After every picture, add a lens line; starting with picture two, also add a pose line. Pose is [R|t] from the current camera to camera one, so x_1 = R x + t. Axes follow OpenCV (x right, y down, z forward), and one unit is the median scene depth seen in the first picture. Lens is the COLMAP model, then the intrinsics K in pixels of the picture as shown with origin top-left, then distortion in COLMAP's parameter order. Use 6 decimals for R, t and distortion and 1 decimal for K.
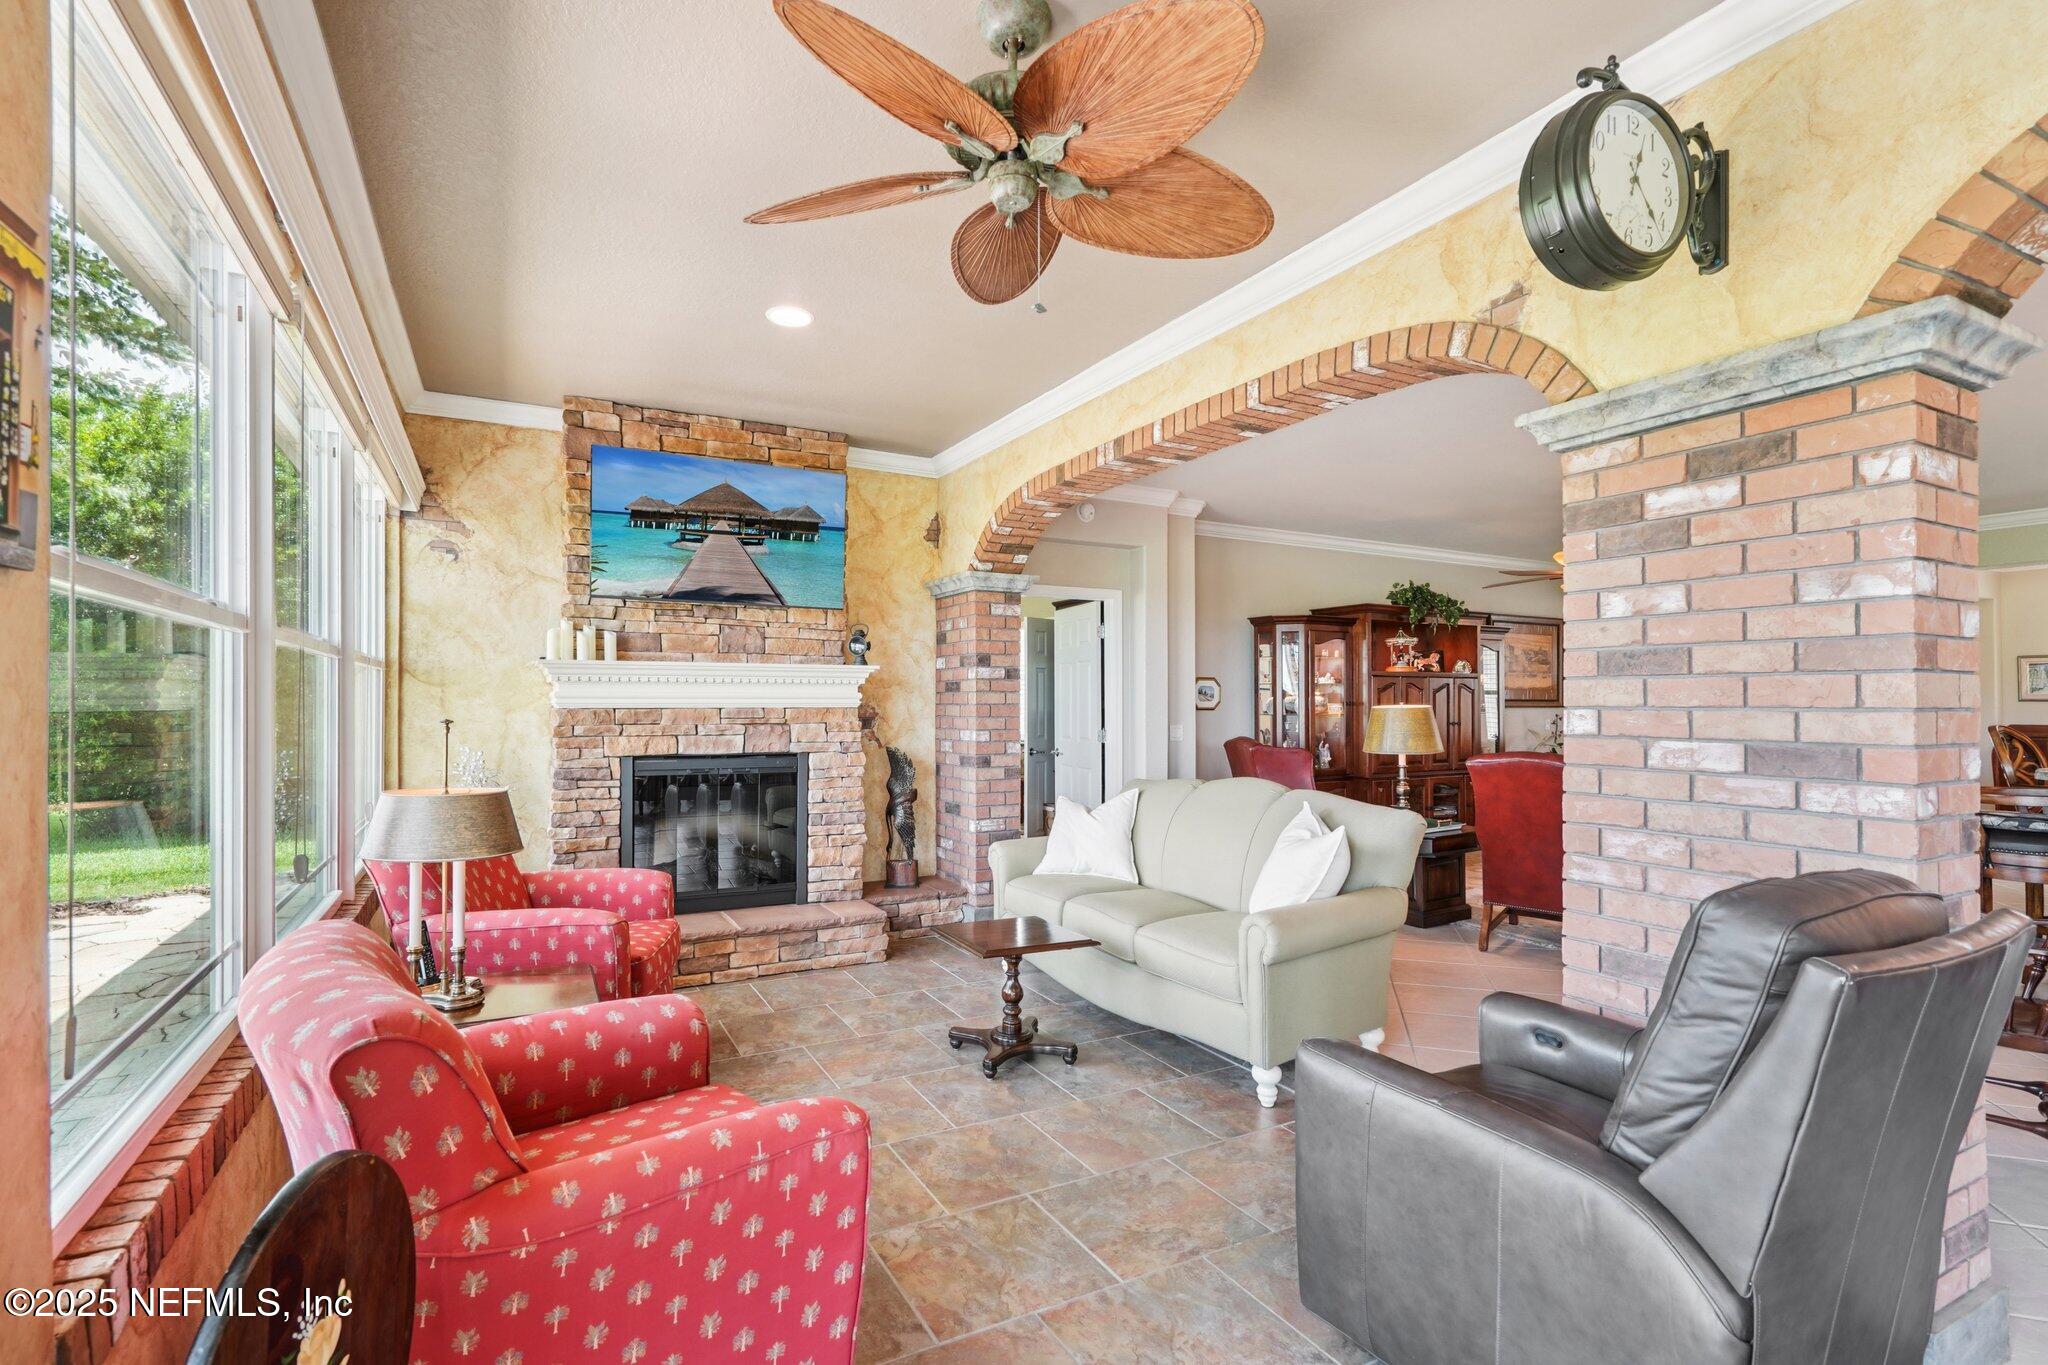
lens RADIAL K [[941.5, 0, 1024.0], [0, 941.5, 682.5], [0, 0, 1]] dist [-0.002191, 0.000095]
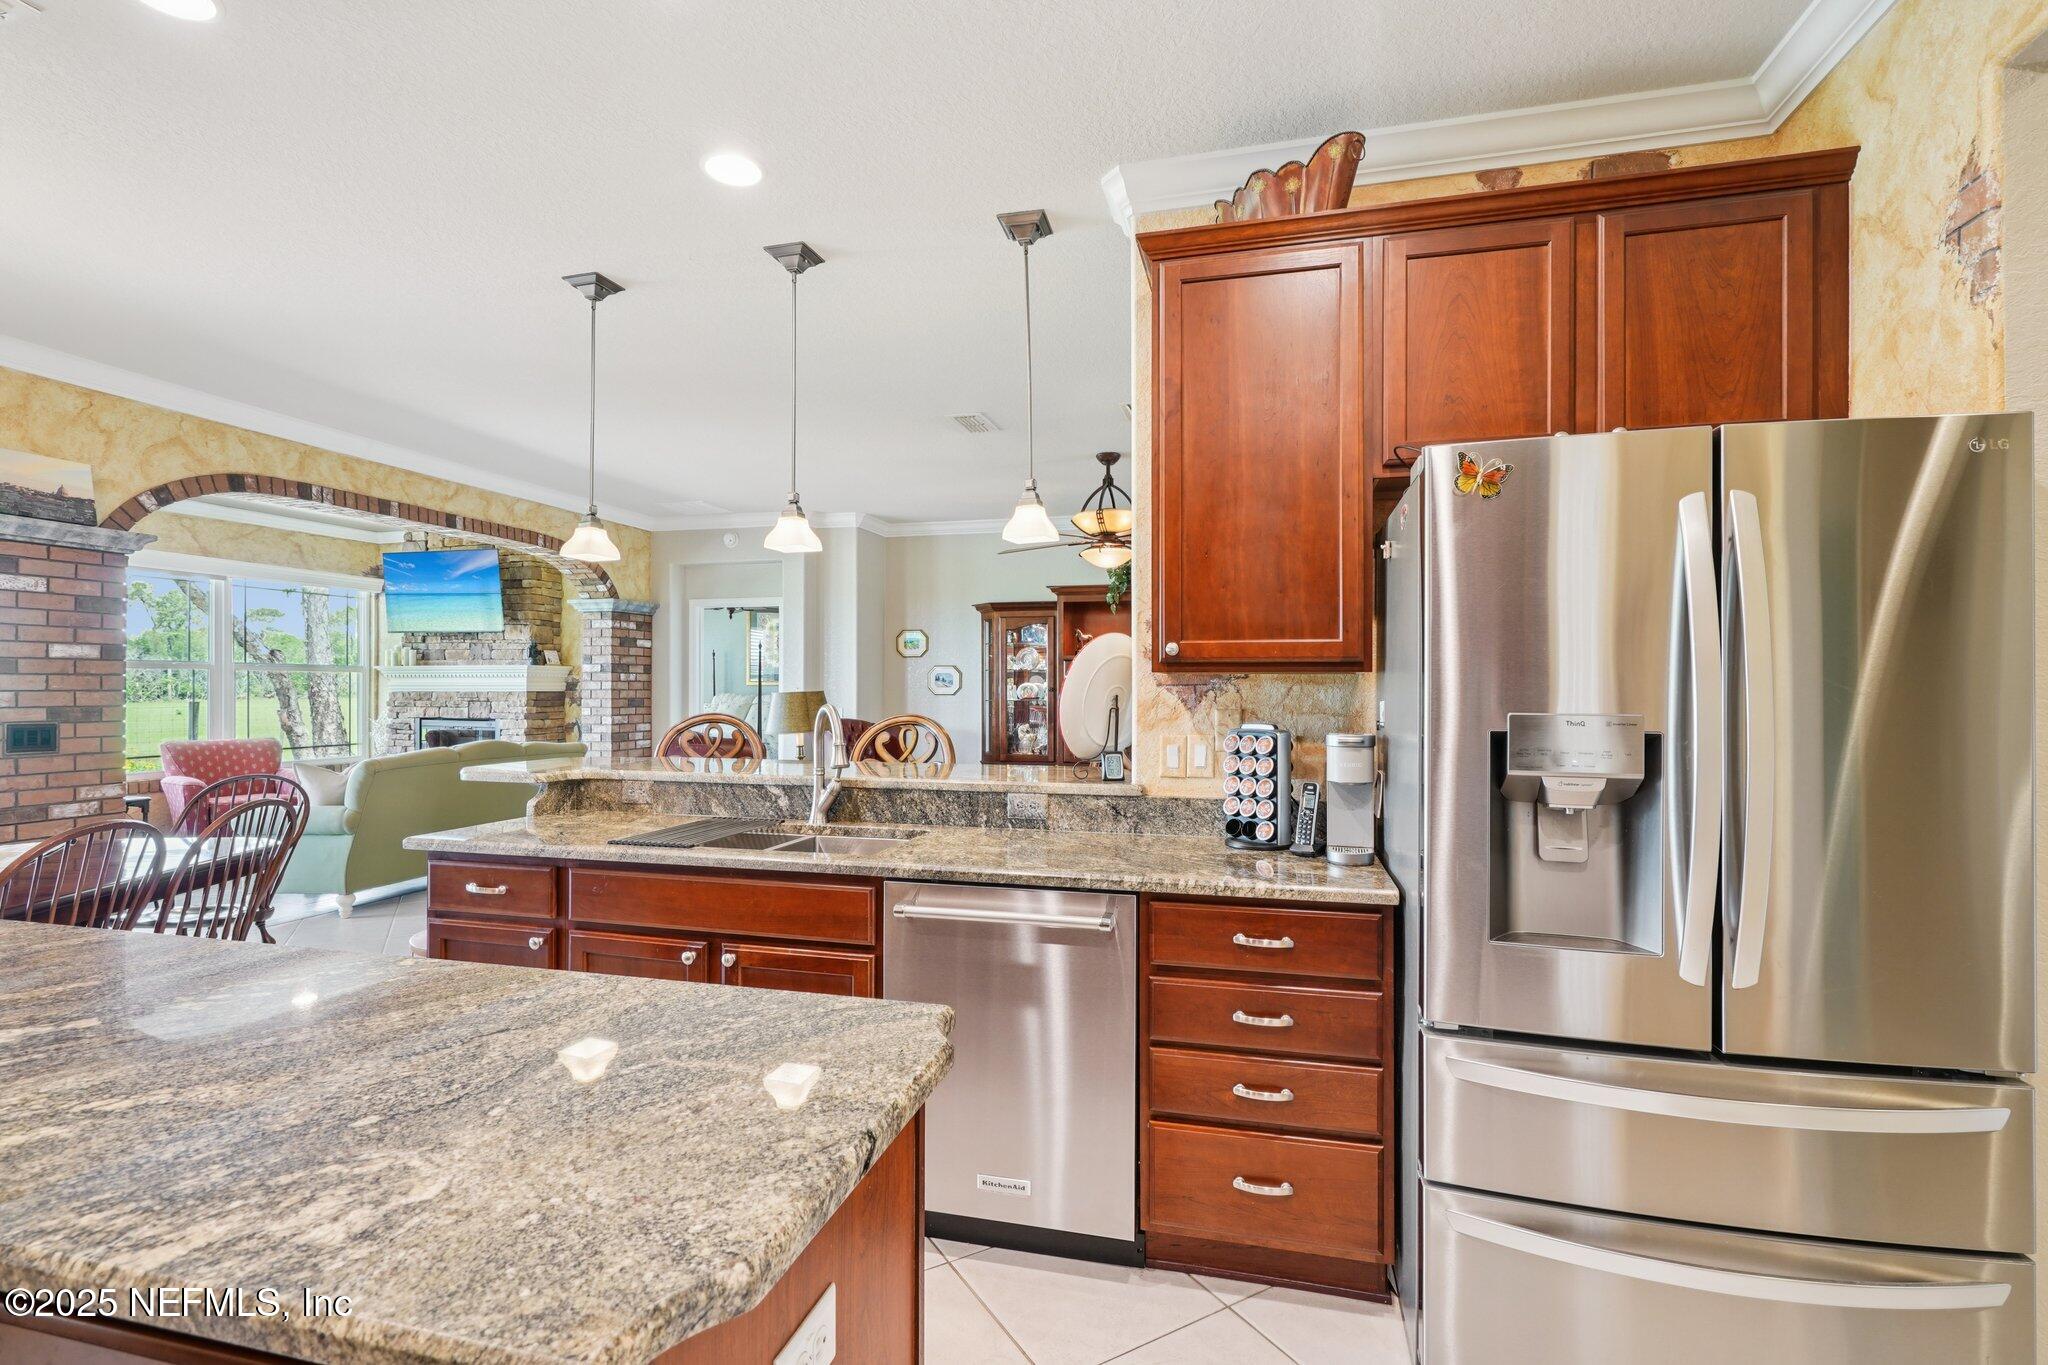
lens RADIAL K [[941.5, 0, 1024.0], [0, 941.5, 682.5], [0, 0, 1]] dist [-0.002191, 0.000095]
pose [[0.734022, -0.002447, -0.679121, 0.991331], [0.014626, 0.999819, 0.012206, 0.002413], [0.678968, -0.018892, 0.733925, 0.265275]]
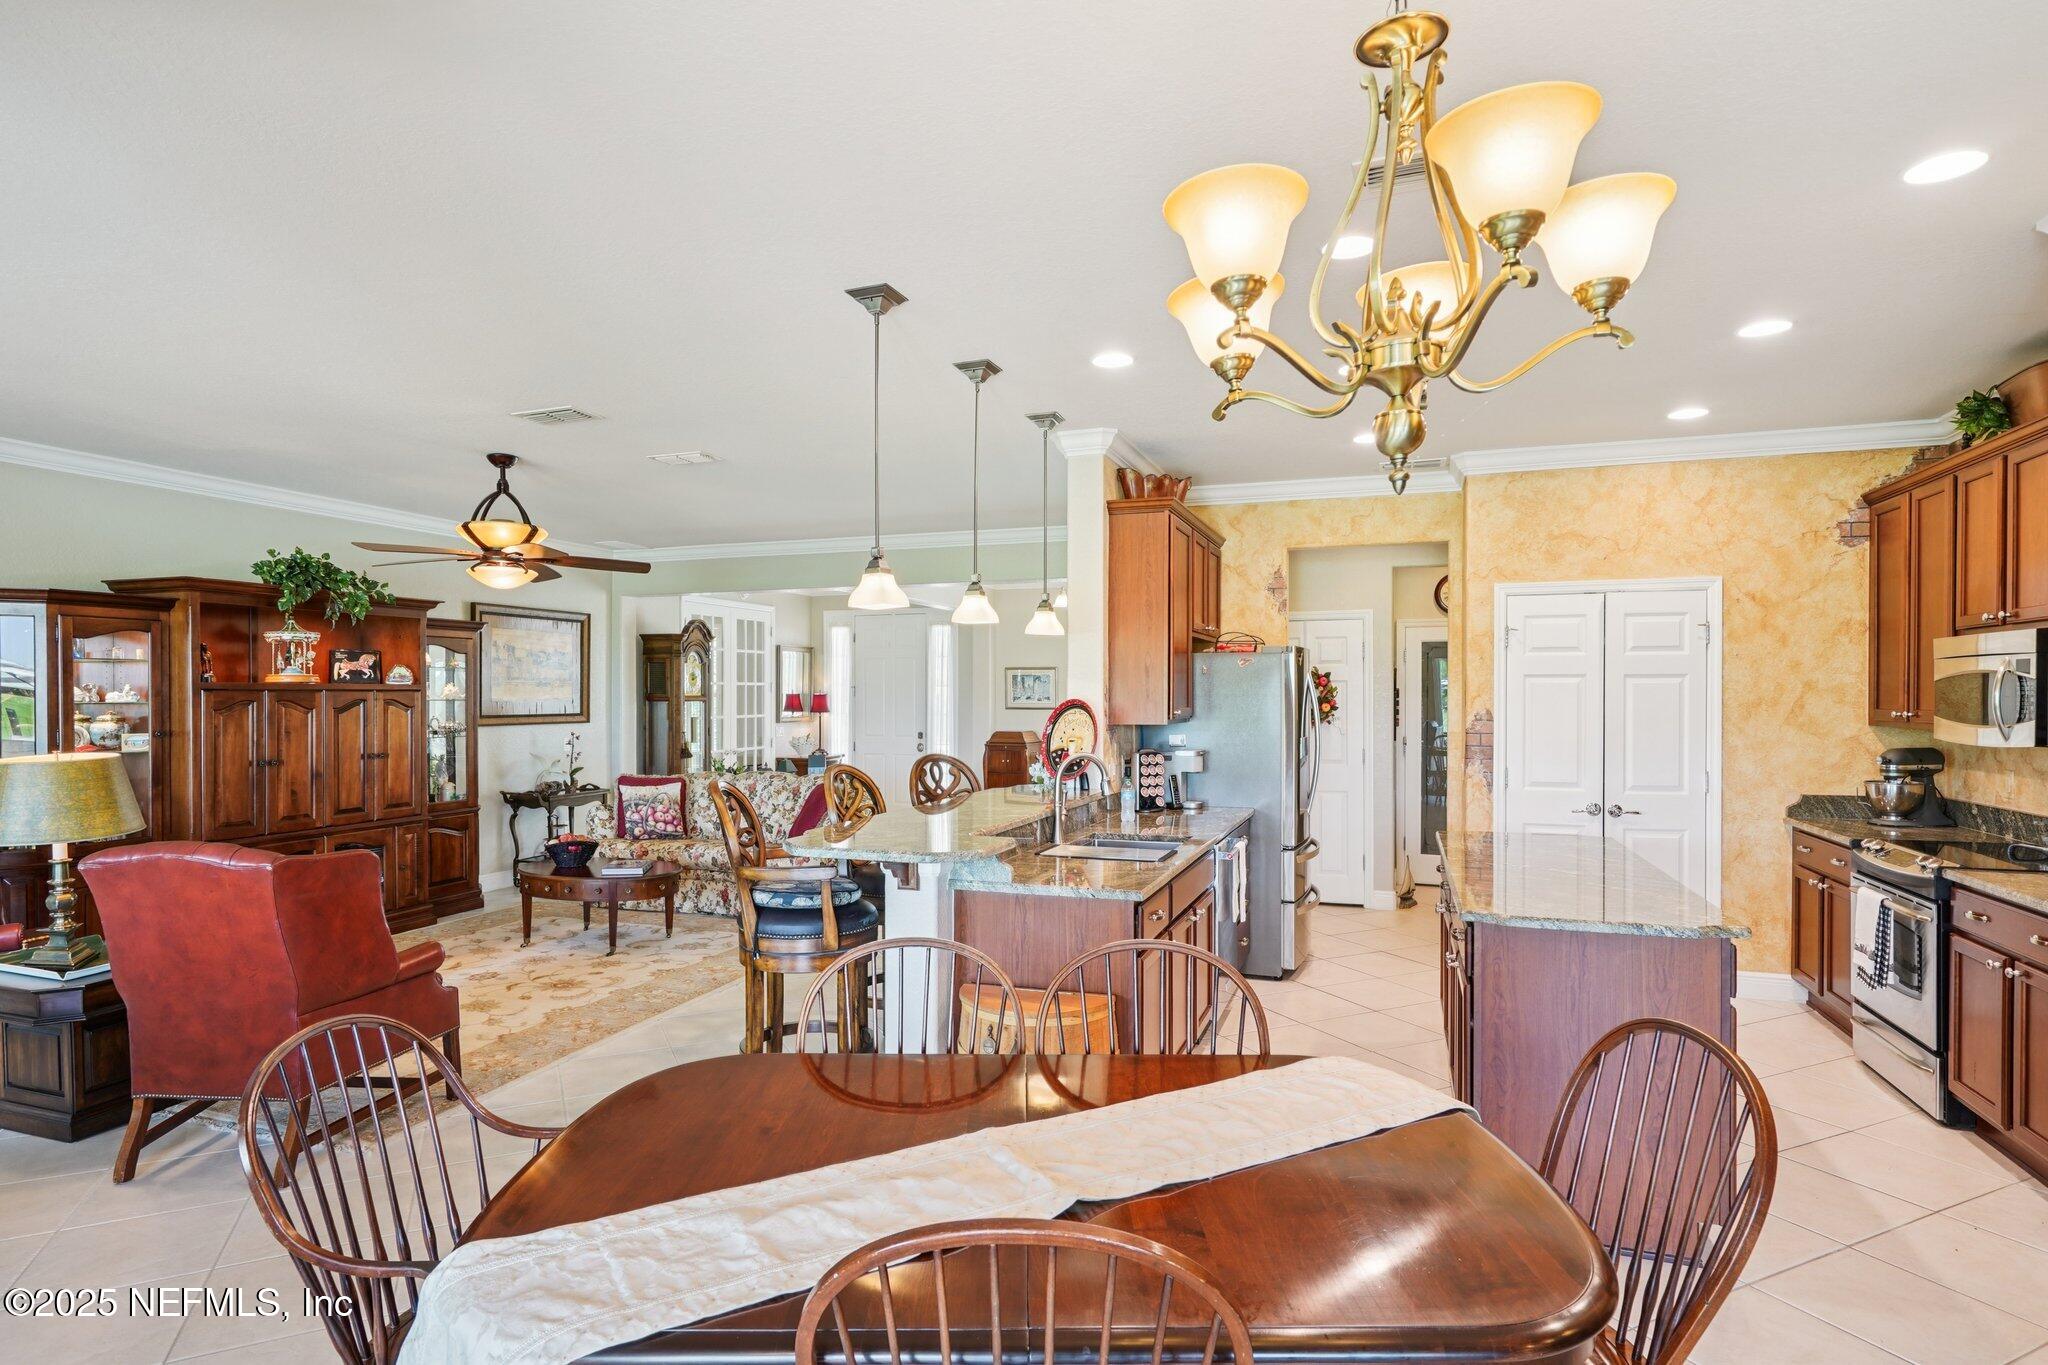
lens RADIAL K [[1080.4, 0, 1019.2], [0, 1080.4, 701.9], [0, 0, 1]] dist [0.003014, 0.000986]
pose [[0.743766, -0.005135, 0.668420, 0.291179], [-0.015772, 0.999557, 0.025229, -0.026629], [-0.668254, -0.029306, 0.743356, 0.079381]]
